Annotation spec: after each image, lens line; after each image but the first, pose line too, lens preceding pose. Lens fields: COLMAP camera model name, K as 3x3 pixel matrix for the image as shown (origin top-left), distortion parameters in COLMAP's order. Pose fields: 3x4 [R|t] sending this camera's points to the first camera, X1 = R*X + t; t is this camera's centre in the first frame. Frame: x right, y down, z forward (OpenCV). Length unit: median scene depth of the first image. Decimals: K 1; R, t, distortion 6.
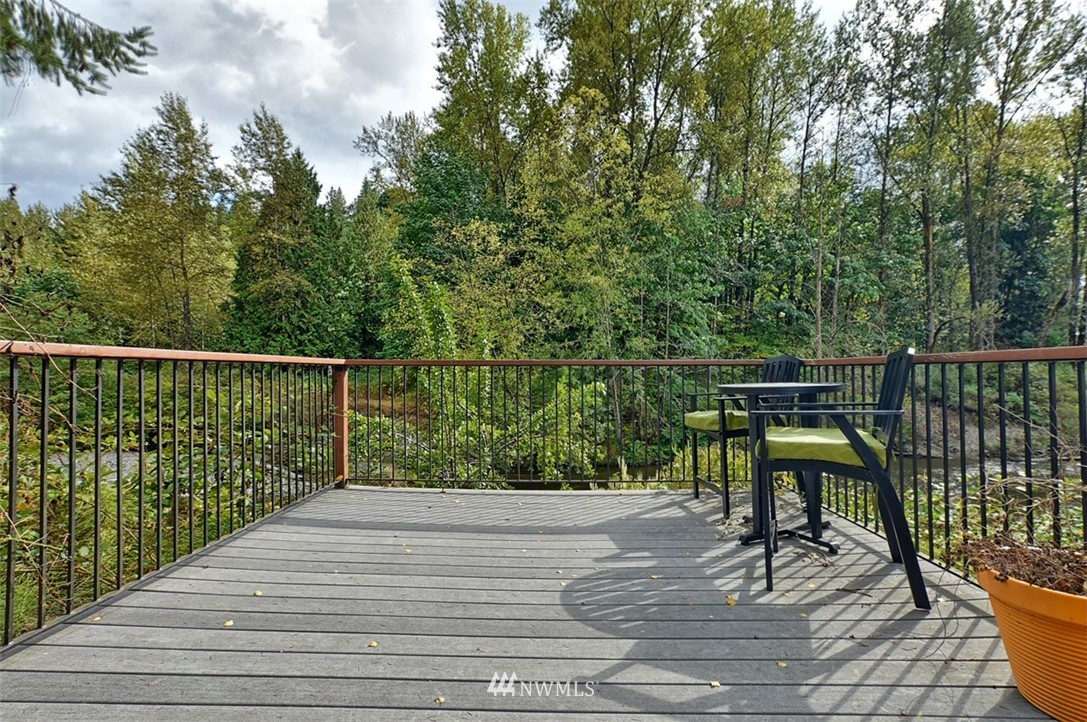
lens RADIAL K [[530.8, 0, 542.5], [0, 530.8, 361.8], [0, 0, 1]] dist [0.000706, 0.005626]
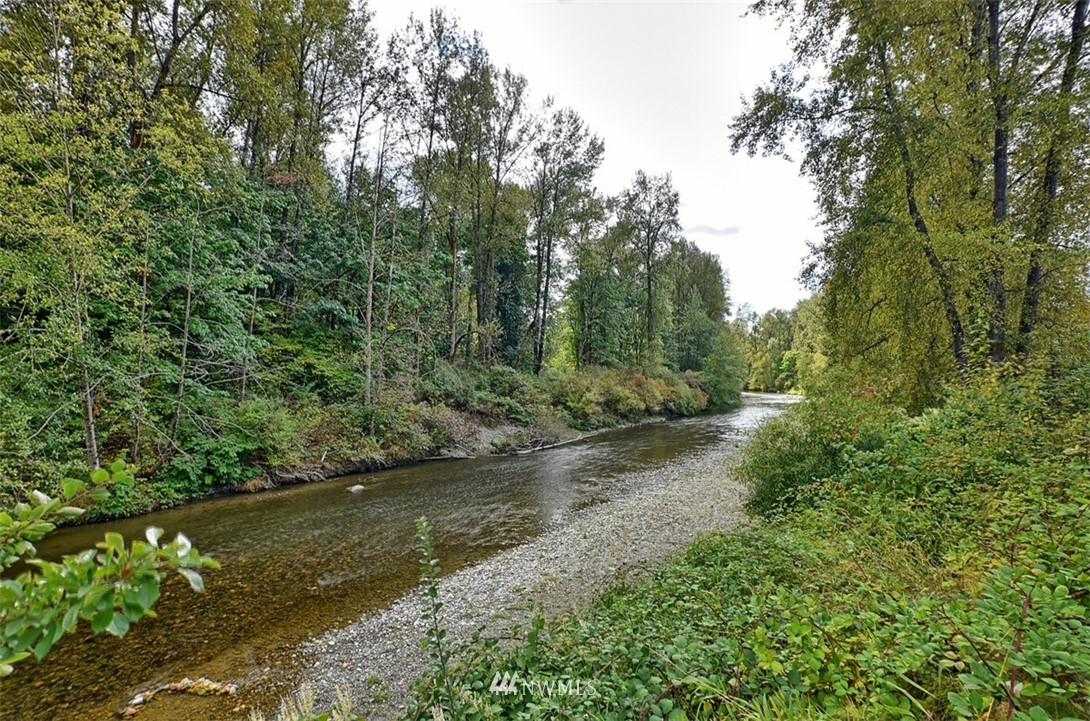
lens RADIAL K [[532.2, 0, 548.8], [0, 532.2, 358.2], [0, 0, 1]] dist [0.000706, 0.005626]
pose [[0.660438, 0.026626, 0.750408, 0.009528], [-0.018189, 0.999645, -0.019460, -0.005970], [-0.750660, -0.000797, 0.660688, 0.106353]]
